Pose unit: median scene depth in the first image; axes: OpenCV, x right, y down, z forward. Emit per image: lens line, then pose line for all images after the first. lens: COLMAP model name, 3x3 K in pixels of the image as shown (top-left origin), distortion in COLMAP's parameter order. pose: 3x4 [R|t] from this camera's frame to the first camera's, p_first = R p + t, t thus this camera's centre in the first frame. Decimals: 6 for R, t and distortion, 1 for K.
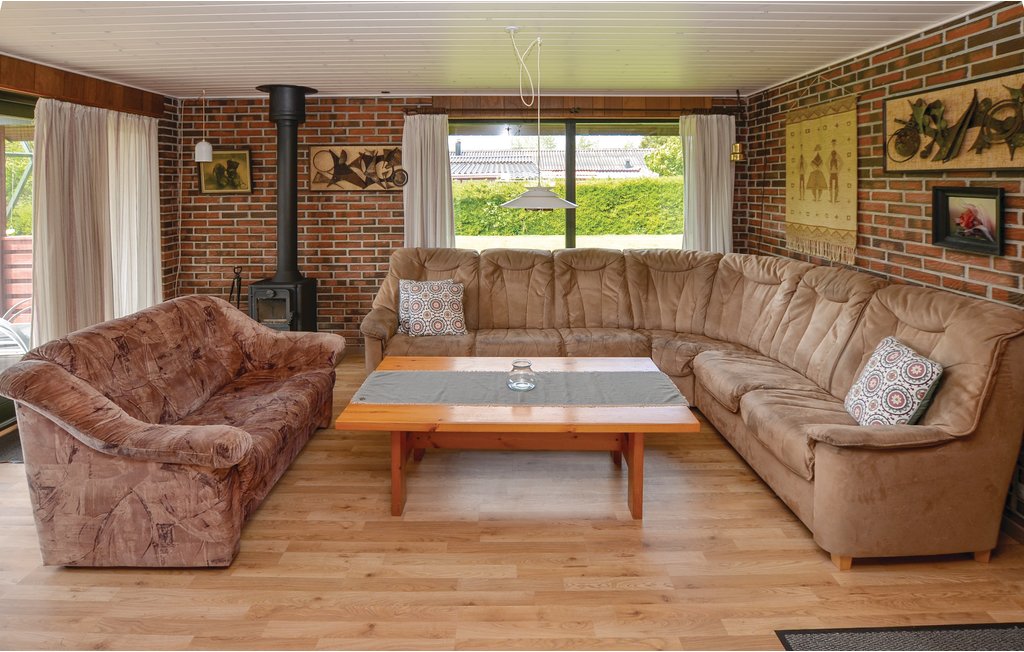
lens RADIAL K [[491.8, 0, 512.0], [0, 491.8, 326.0], [0, 0, 1]] dist [-0.028633, 0.001485]
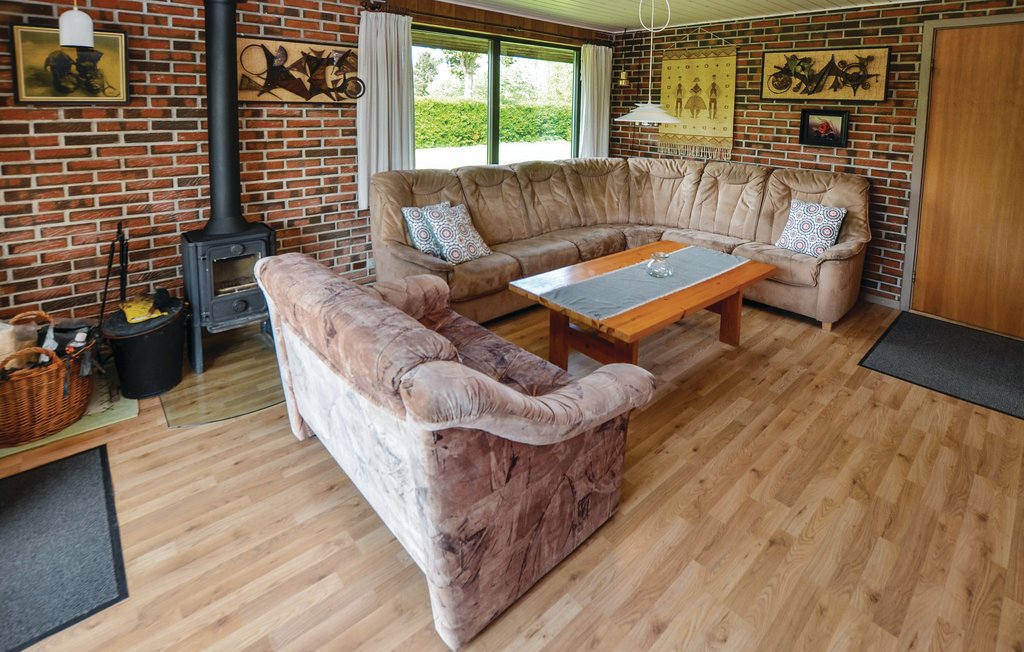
lens RADIAL K [[477.4, 0, 511.7], [0, 477.4, 284.3], [0, 0, 1]] dist [-0.024589, 0.000064]
pose [[0.746023, -0.215949, 0.629933, -0.643861], [0.162041, 0.976394, 0.142817, -0.051326], [-0.645904, -0.004470, 0.763405, 0.223593]]
